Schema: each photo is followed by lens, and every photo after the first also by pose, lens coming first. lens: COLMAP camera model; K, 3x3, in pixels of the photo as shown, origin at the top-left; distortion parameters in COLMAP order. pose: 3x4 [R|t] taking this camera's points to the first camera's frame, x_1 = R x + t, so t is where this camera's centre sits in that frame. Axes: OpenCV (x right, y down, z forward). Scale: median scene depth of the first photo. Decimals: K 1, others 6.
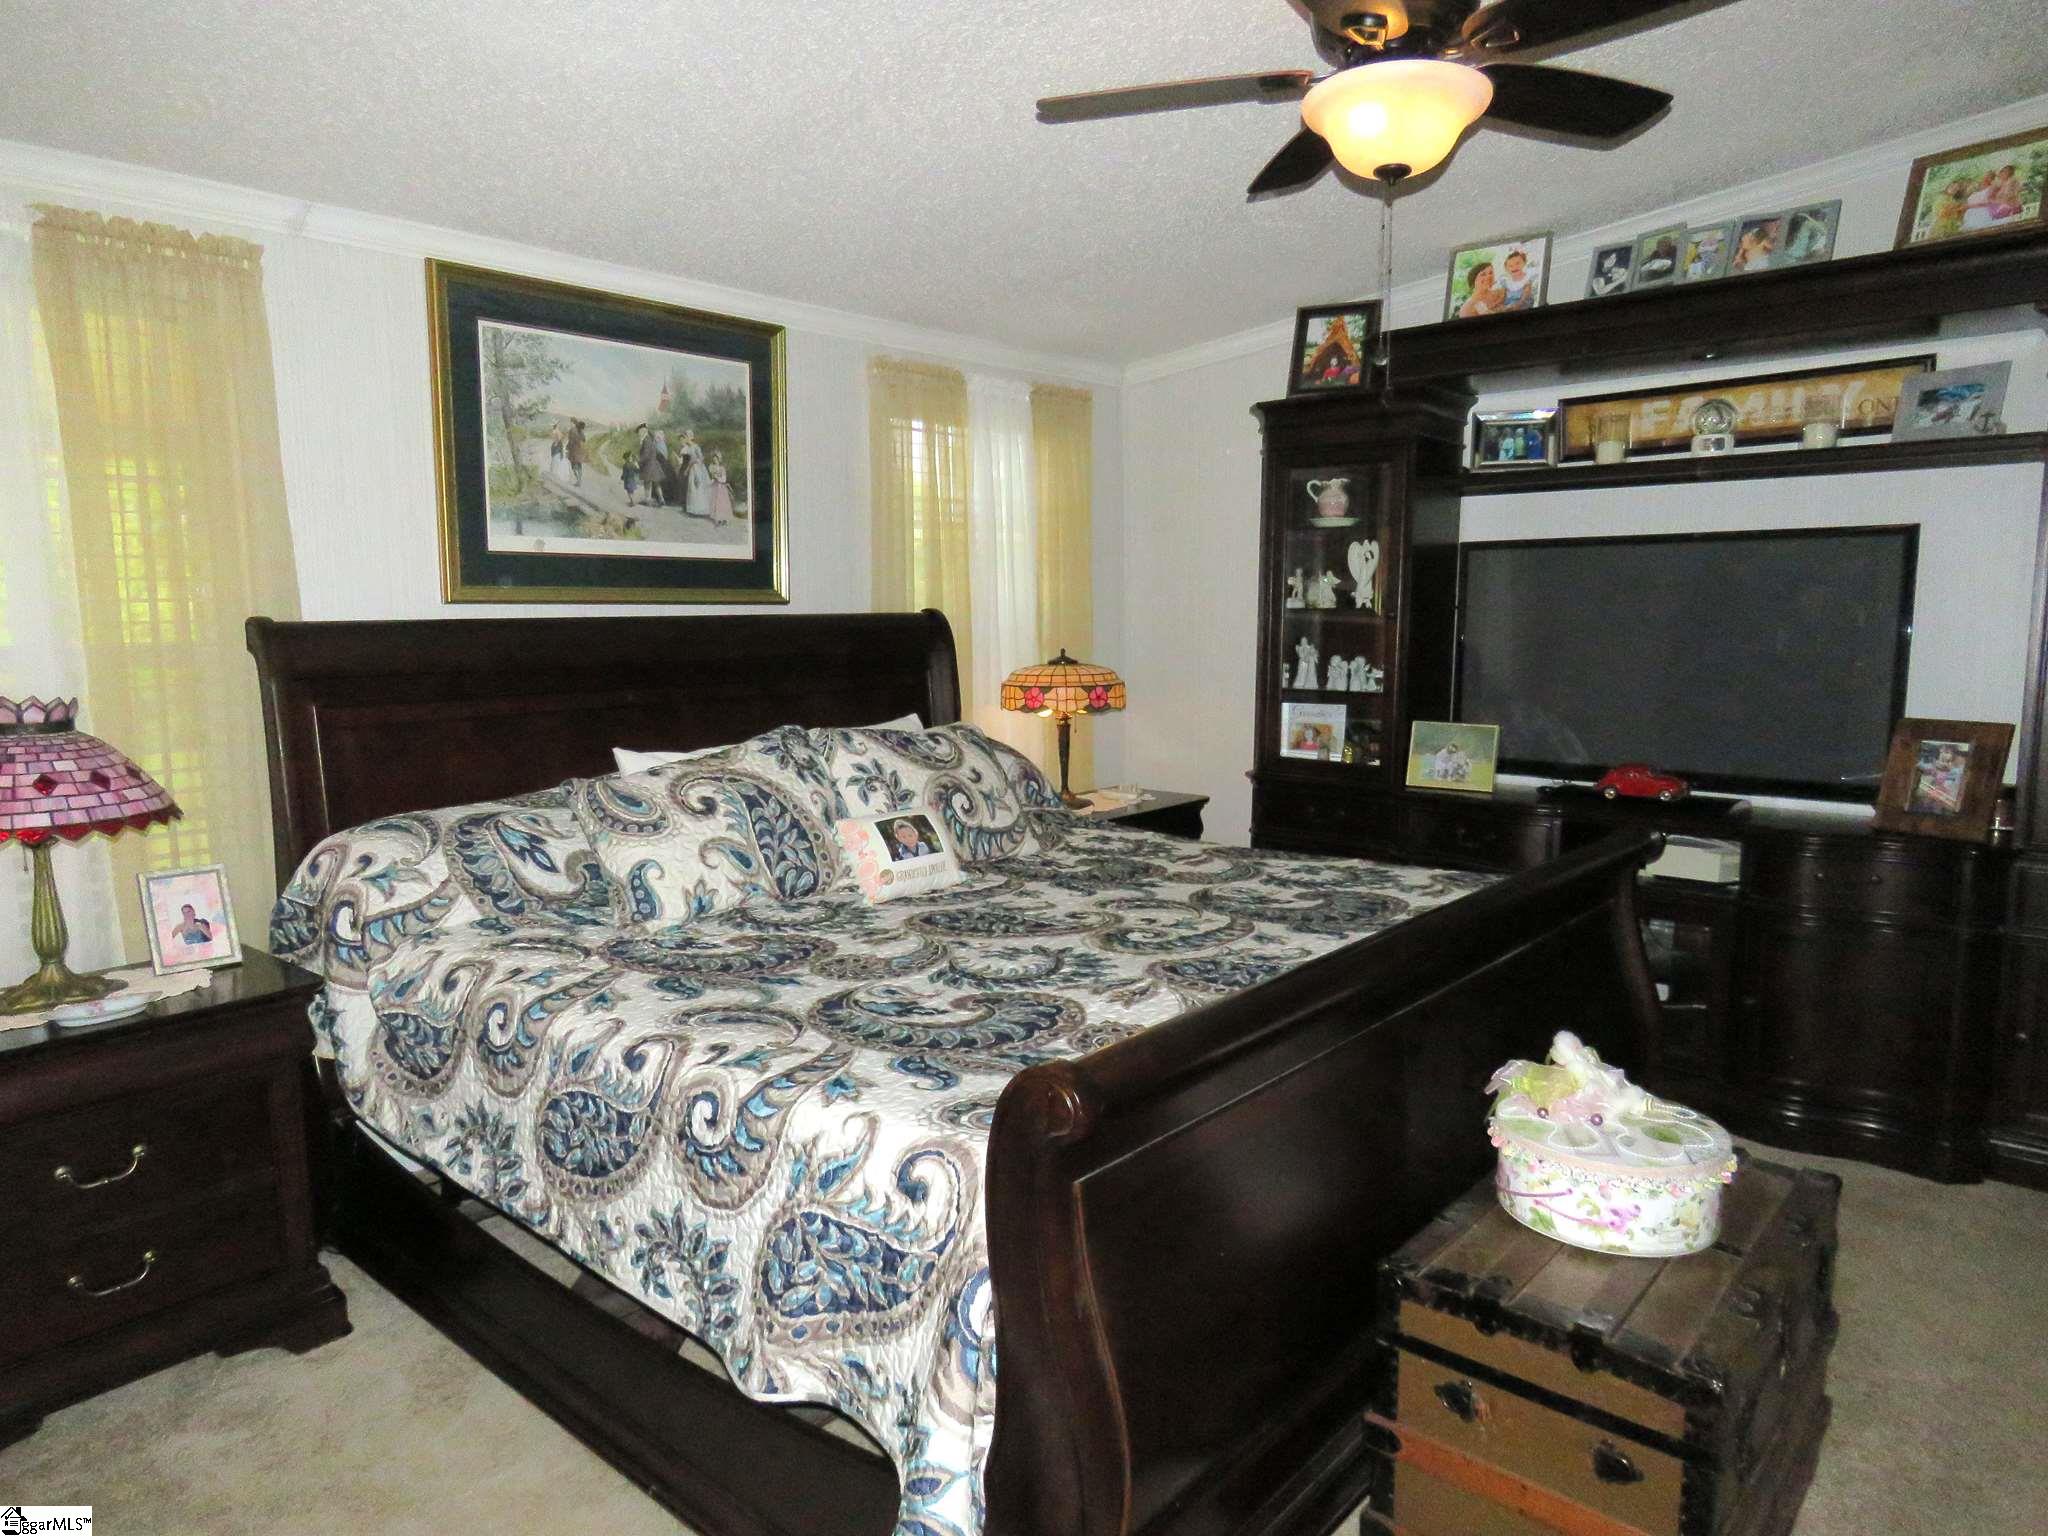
lens RADIAL K [[1310.6, 0, 1024.5], [0, 1310.6, 773.0], [0, 0, 1]] dist [-0.008662, 0.002809]
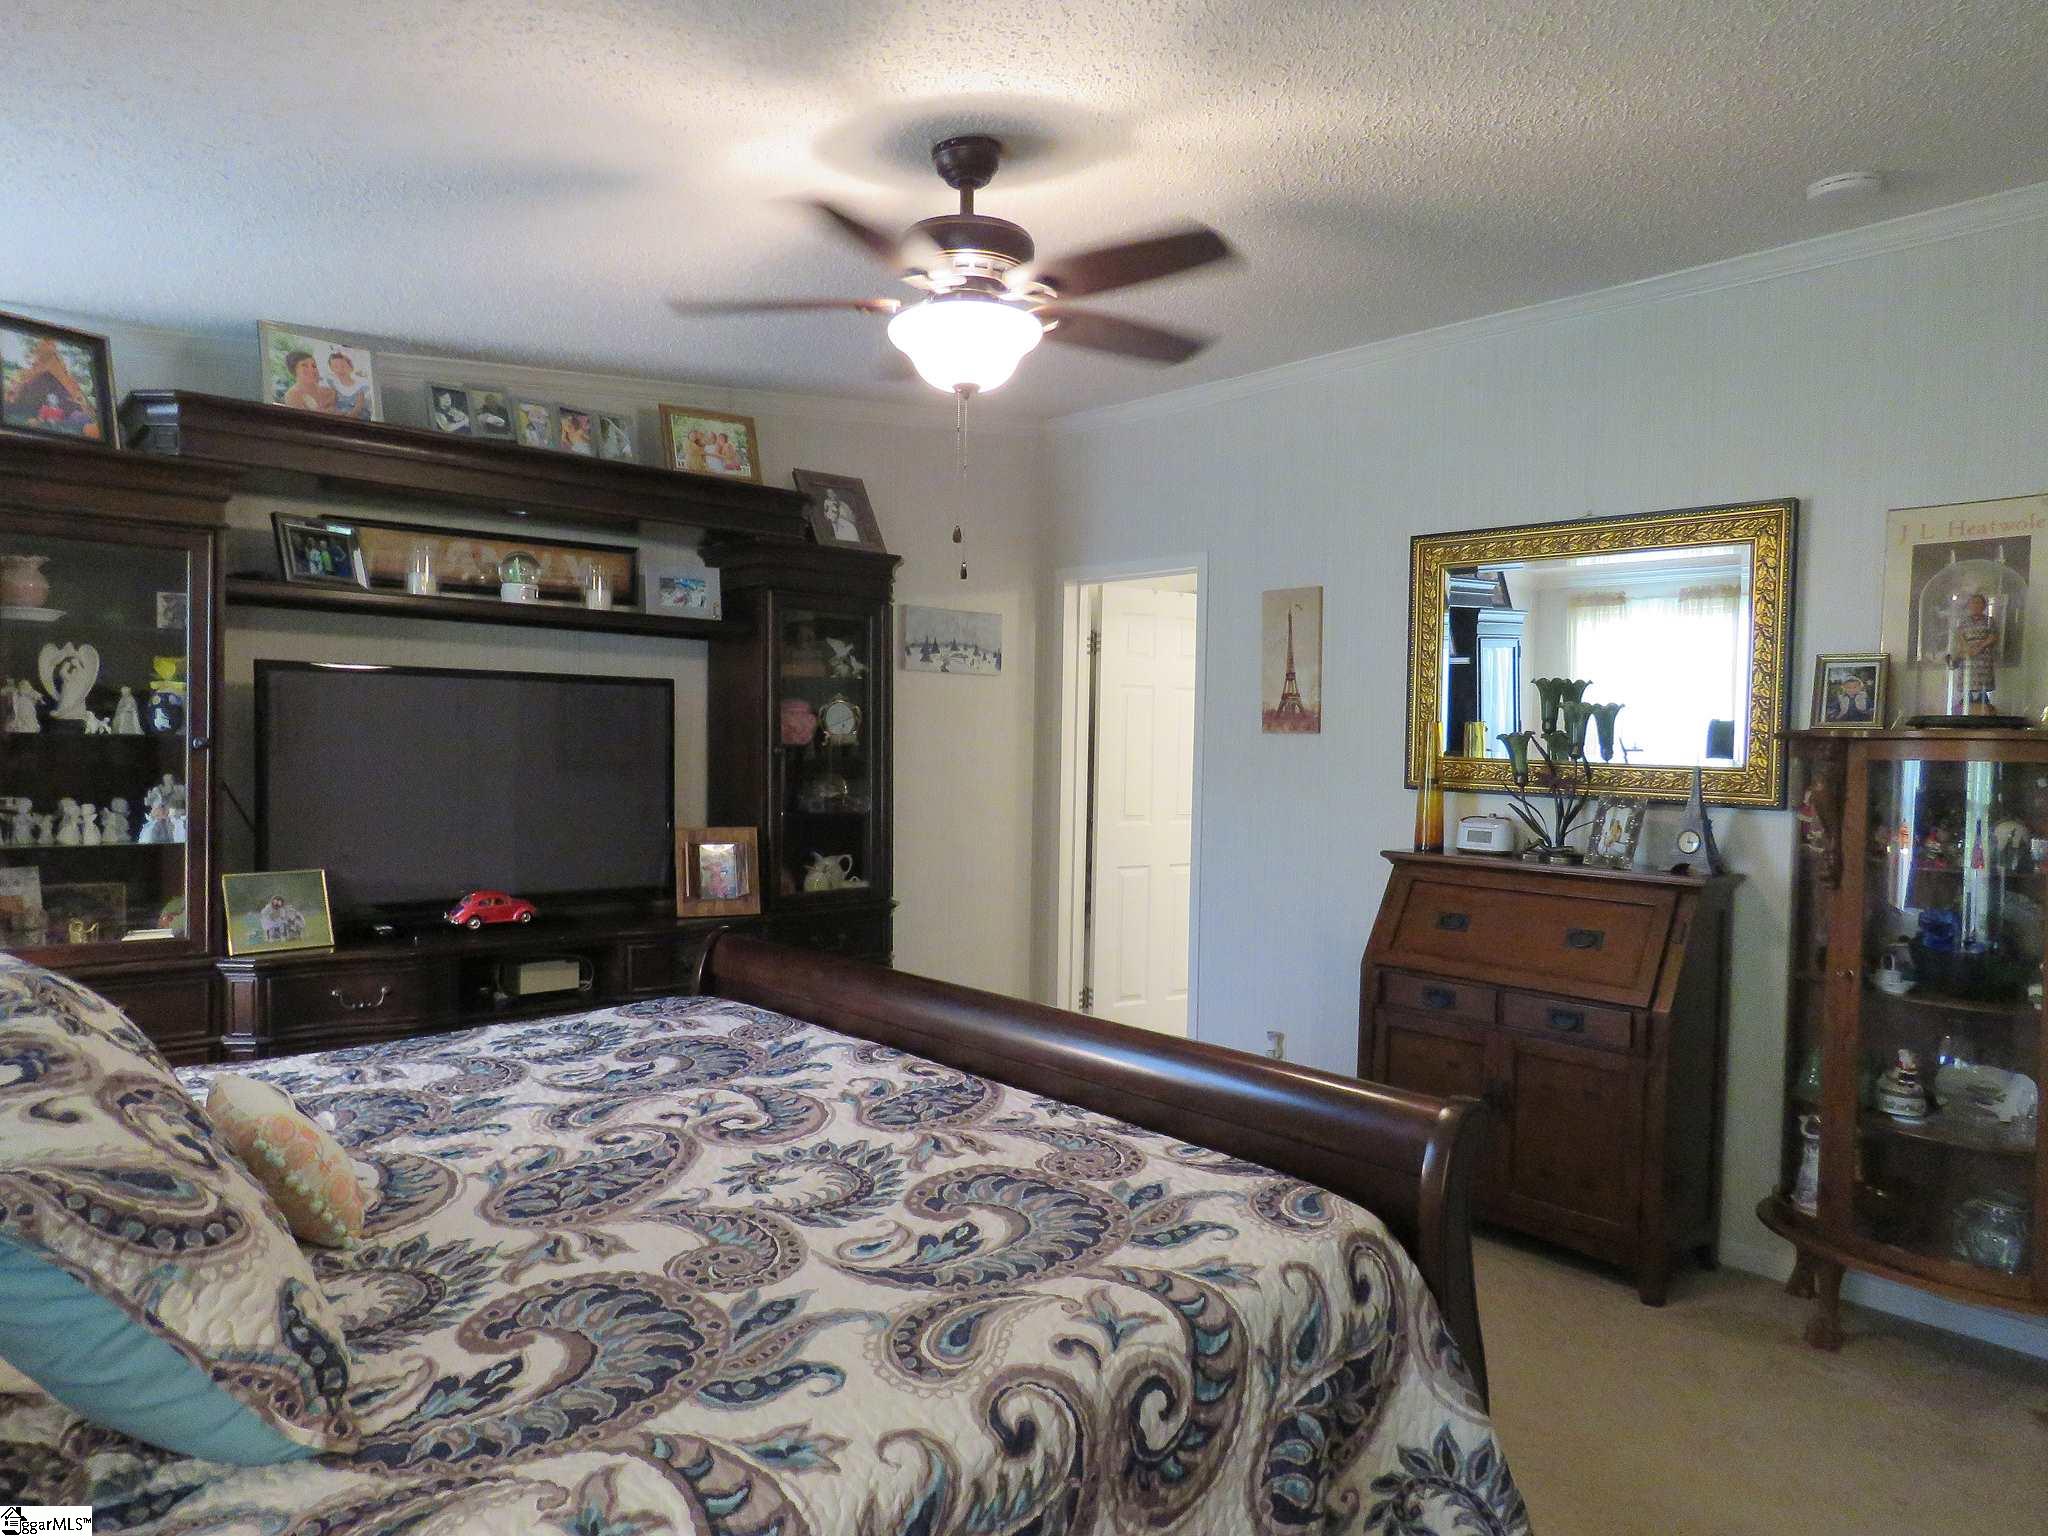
lens RADIAL K [[1293.9, 0, 1024.2], [0, 1293.9, 764.3], [0, 0, 1]] dist [-0.006228, -0.001236]
pose [[0.102568, -0.008320, 0.994691, -0.548640], [0.105971, 0.994366, -0.002610, -0.065988], [-0.989065, 0.105676, 0.102872, 0.526129]]
